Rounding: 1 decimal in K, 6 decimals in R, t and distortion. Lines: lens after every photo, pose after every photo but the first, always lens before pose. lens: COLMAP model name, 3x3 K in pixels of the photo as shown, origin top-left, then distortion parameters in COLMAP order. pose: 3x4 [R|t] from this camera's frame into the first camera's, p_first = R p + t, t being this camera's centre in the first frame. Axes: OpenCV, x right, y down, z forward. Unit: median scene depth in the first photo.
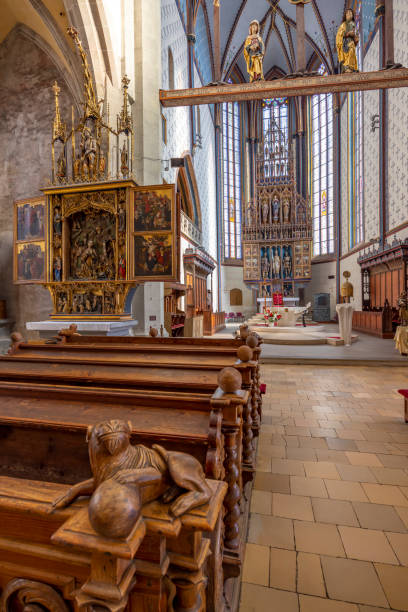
lens RADIAL K [[322.6, 0, 199.4], [0, 322.6, 303.9], [0, 0, 1]] dist [0.000415, -0.001930]
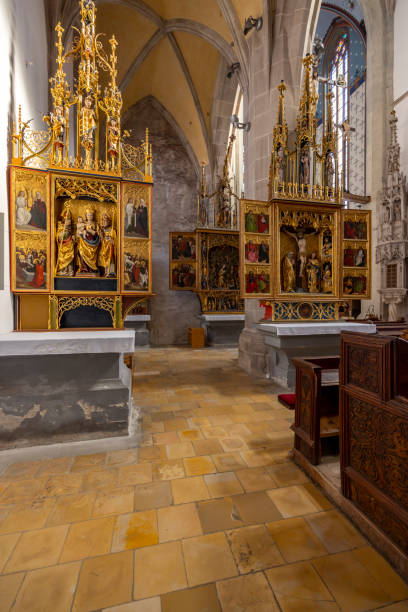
lens RADIAL K [[263.5, 0, 203.1], [0, 263.5, 303.5], [0, 0, 1]] dist [0.019076, 0.000134]
pose [[0.890041, 0.008666, 0.455799, -1.006709], [-0.006952, 0.999961, -0.005436, 0.002636], [-0.455828, 0.001670, 0.890066, -0.103908]]
